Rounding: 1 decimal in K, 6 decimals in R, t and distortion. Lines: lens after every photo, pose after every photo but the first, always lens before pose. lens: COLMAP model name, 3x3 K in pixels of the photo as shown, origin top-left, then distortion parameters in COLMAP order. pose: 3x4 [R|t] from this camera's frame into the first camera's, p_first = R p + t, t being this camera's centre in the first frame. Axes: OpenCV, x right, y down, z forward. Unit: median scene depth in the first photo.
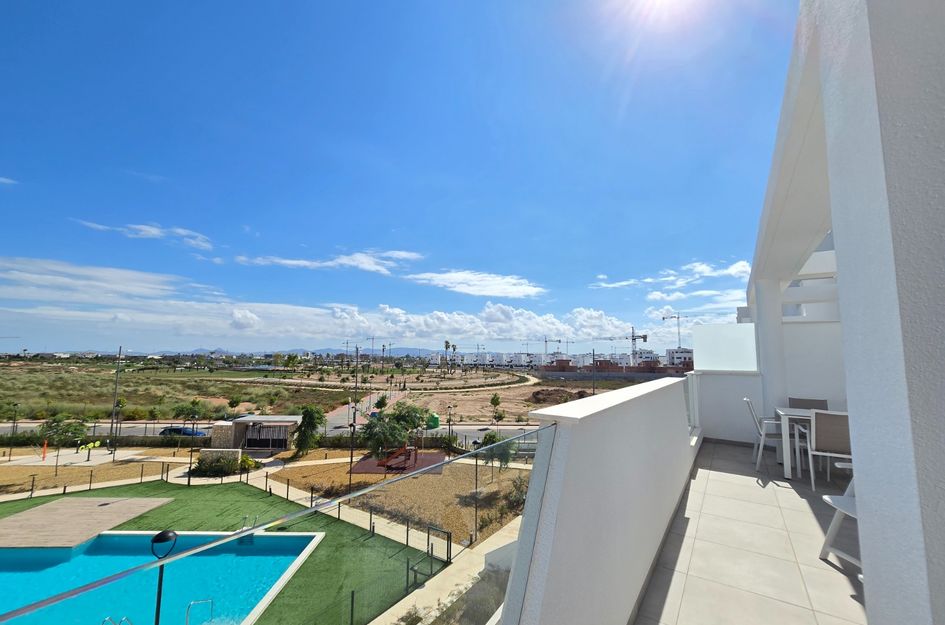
lens RADIAL K [[387.2, 0, 470.0], [0, 387.2, 316.8], [0, 0, 1]] dist [-0.003023, 0.000220]
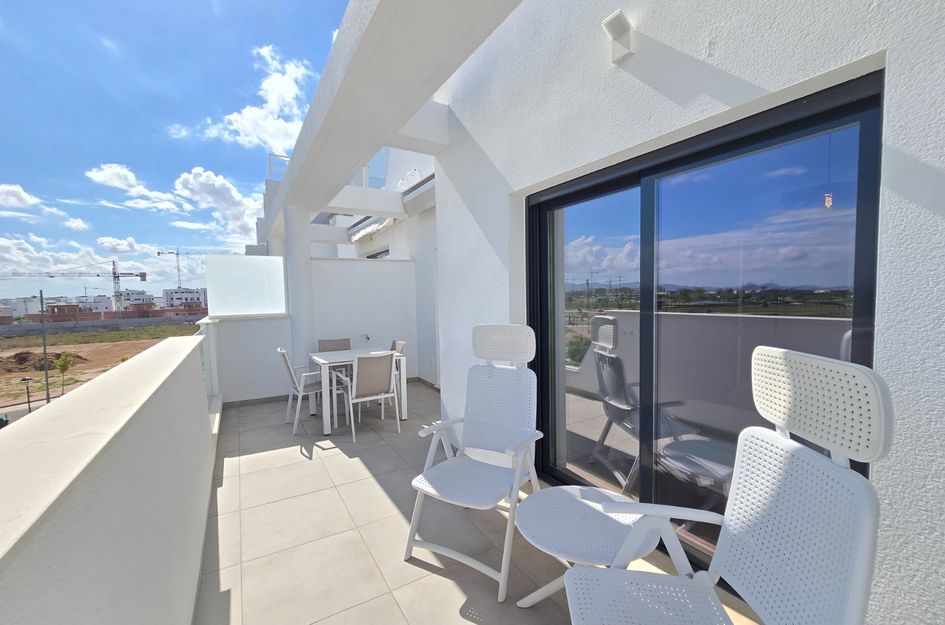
lens RADIAL K [[387.2, 0, 470.0], [0, 387.2, 316.8], [0, 0, 1]] dist [-0.003023, 0.000220]
pose [[0.419307, -0.074260, 0.904802, 0.118108], [-0.067014, 0.991398, 0.112423, 0.021083], [-0.905368, -0.107774, 0.410724, 0.246295]]
